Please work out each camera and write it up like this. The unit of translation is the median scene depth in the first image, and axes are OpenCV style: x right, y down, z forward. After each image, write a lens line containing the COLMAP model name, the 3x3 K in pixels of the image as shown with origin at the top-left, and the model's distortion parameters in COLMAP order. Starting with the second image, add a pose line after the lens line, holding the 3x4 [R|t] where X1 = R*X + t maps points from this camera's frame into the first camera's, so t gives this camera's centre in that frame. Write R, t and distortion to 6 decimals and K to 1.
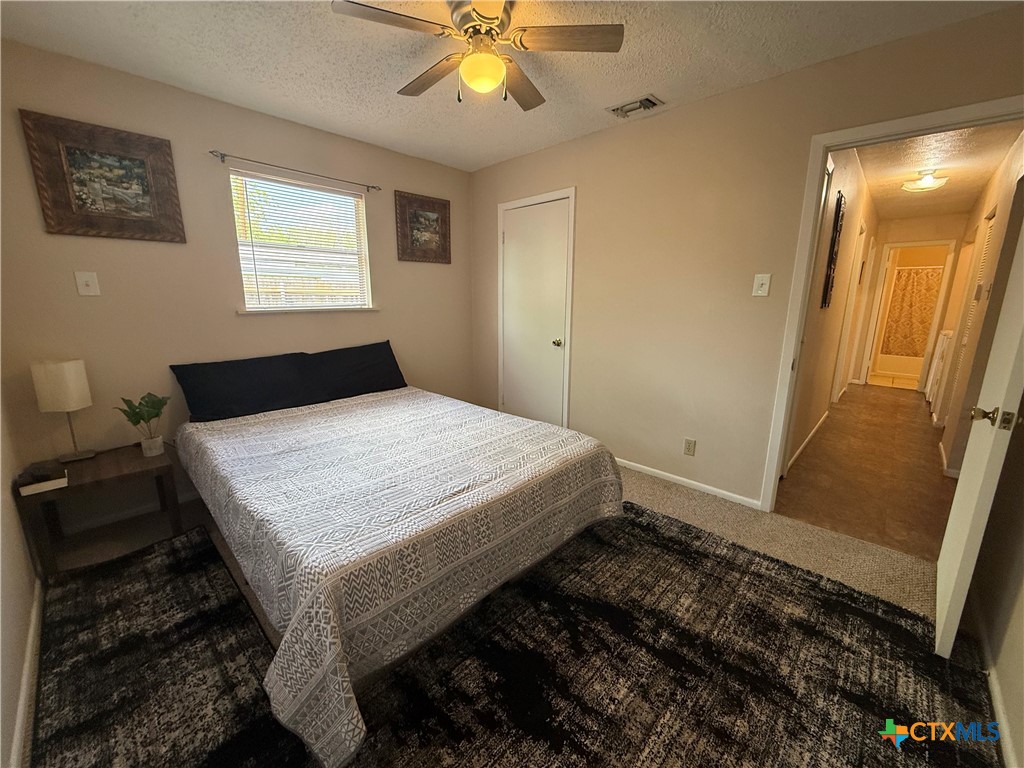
lens RADIAL K [[408.8, 0, 511.6], [0, 408.8, 382.7], [0, 0, 1]] dist [0.001417, -0.000626]
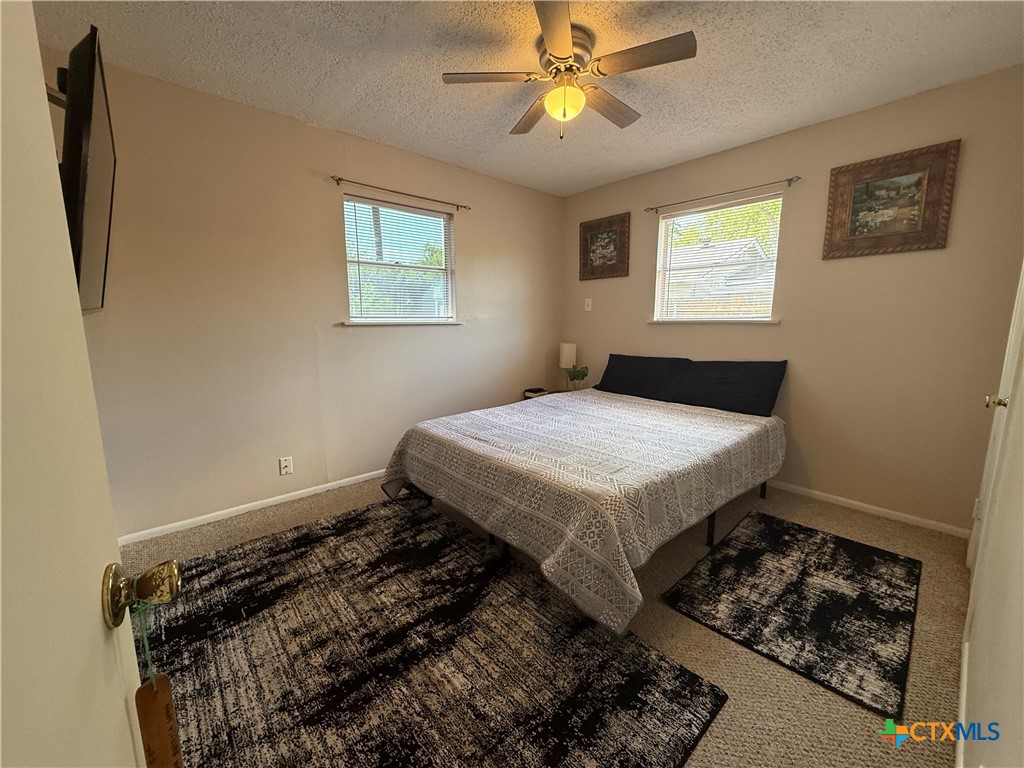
lens RADIAL K [[408.8, 0, 511.6], [0, 408.8, 382.7], [0, 0, 1]] dist [0.001417, -0.000626]
pose [[-0.084729, 0.147785, -0.985383, 1.149508], [-0.206712, 0.964817, 0.162475, -0.164842], [0.974726, 0.217457, -0.051199, 1.064188]]
